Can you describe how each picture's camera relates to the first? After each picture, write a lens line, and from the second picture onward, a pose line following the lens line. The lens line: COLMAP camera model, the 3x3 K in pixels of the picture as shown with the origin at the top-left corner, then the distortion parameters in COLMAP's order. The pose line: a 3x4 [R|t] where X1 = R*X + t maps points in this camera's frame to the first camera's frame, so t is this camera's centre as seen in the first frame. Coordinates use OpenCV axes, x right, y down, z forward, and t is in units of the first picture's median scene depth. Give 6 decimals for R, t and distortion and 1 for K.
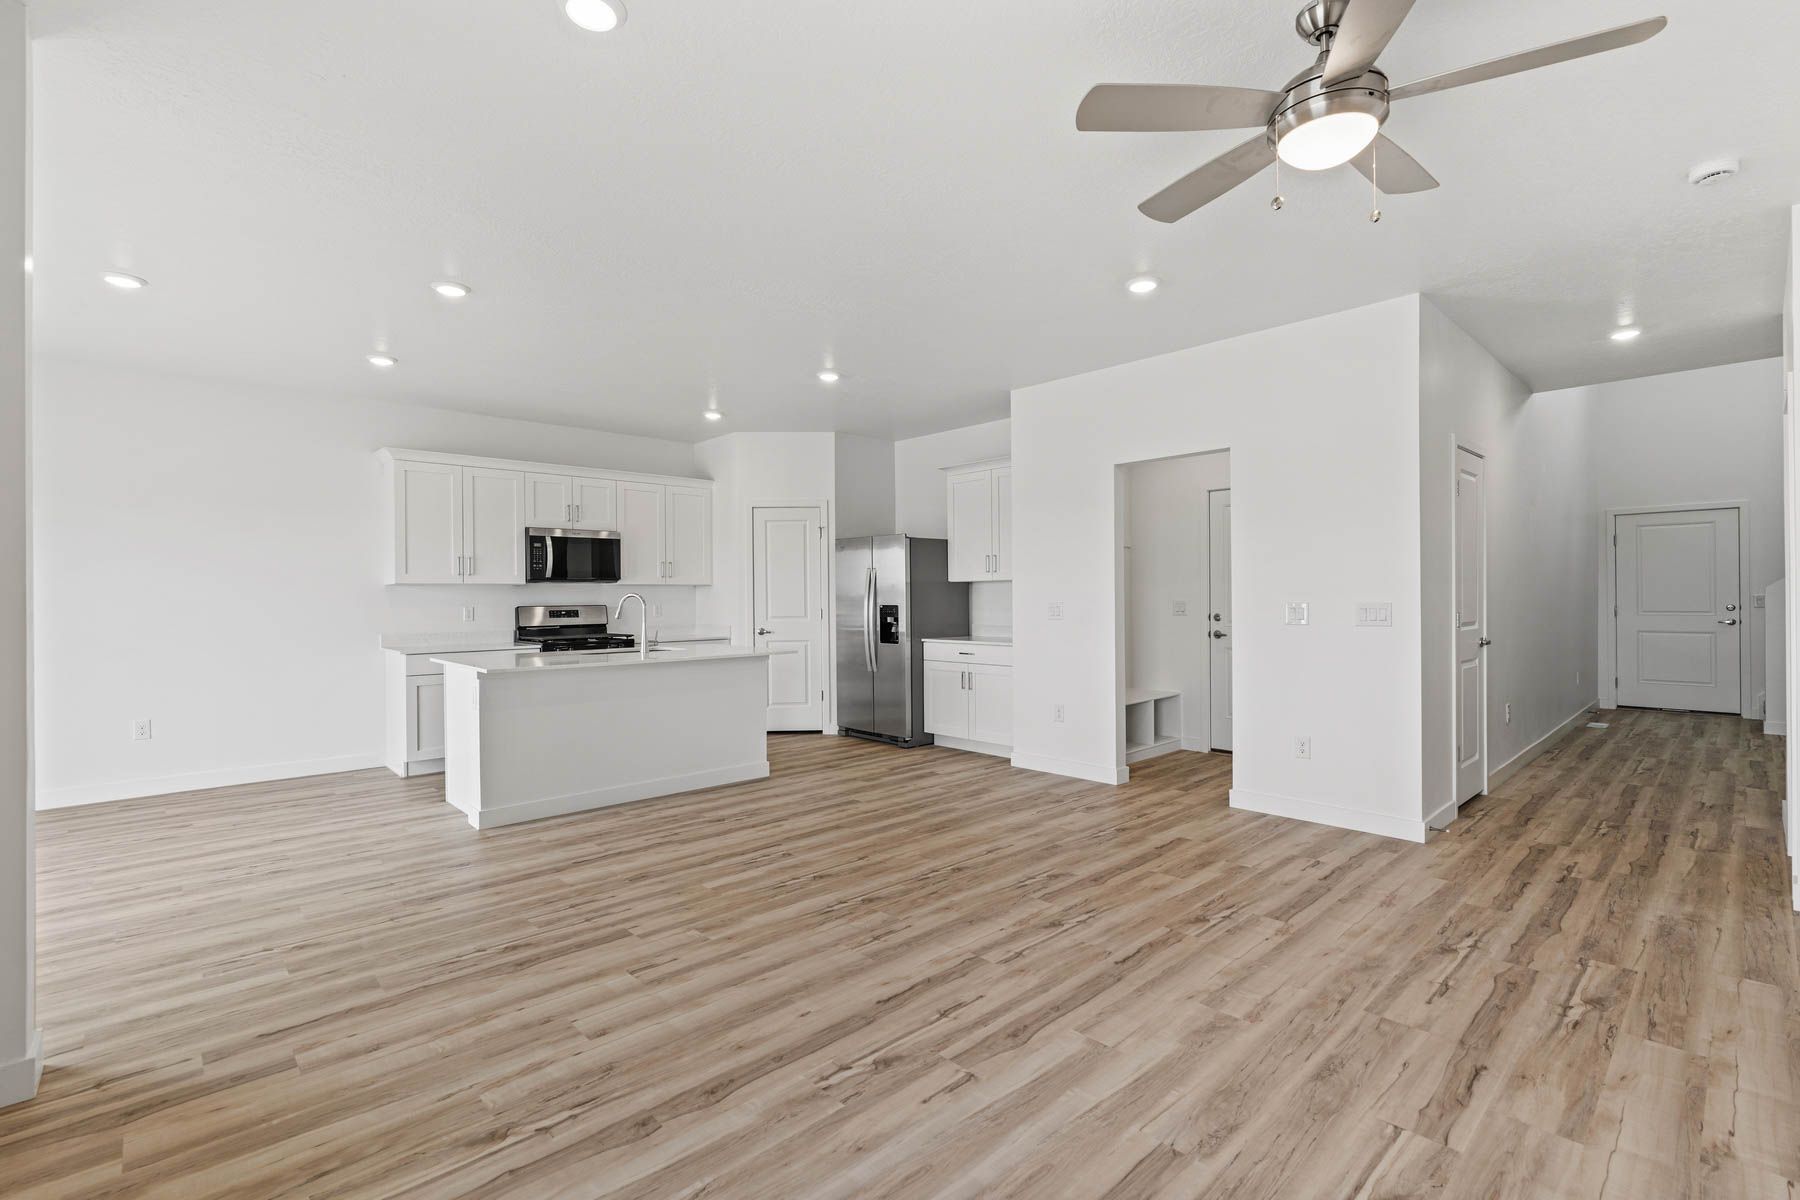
lens RADIAL K [[810.6, 0, 893.2], [0, 810.6, 592.6], [0, 0, 1]] dist [-0.004898, 0.002081]
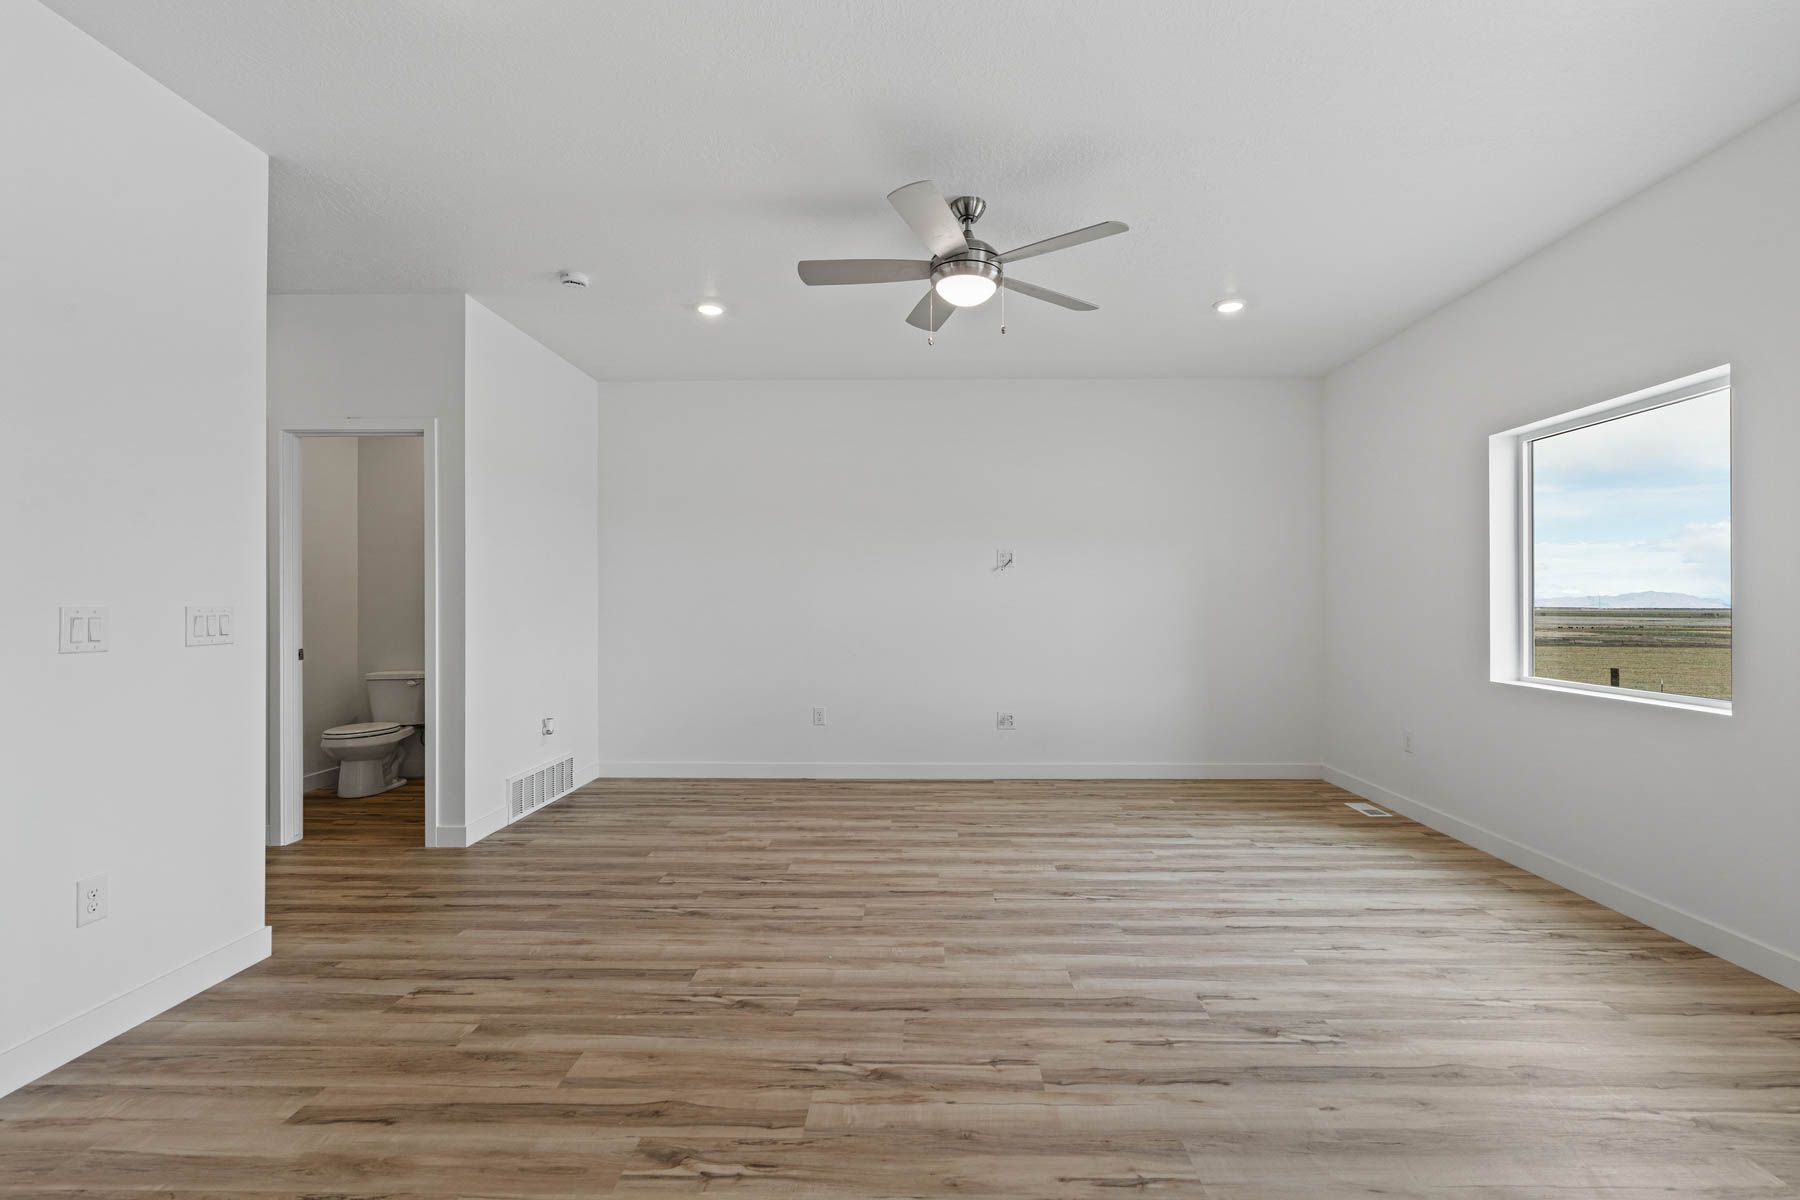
lens RADIAL K [[810.6, 0, 917.4], [0, 810.6, 604.3], [0, 0, 1]] dist [-0.004898, 0.002081]
pose [[-0.720167, 0.007249, 0.693763, -0.231542], [0.001713, 0.999961, -0.008670, 0.016477], [-0.693799, -0.005055, -0.720151, 1.148401]]
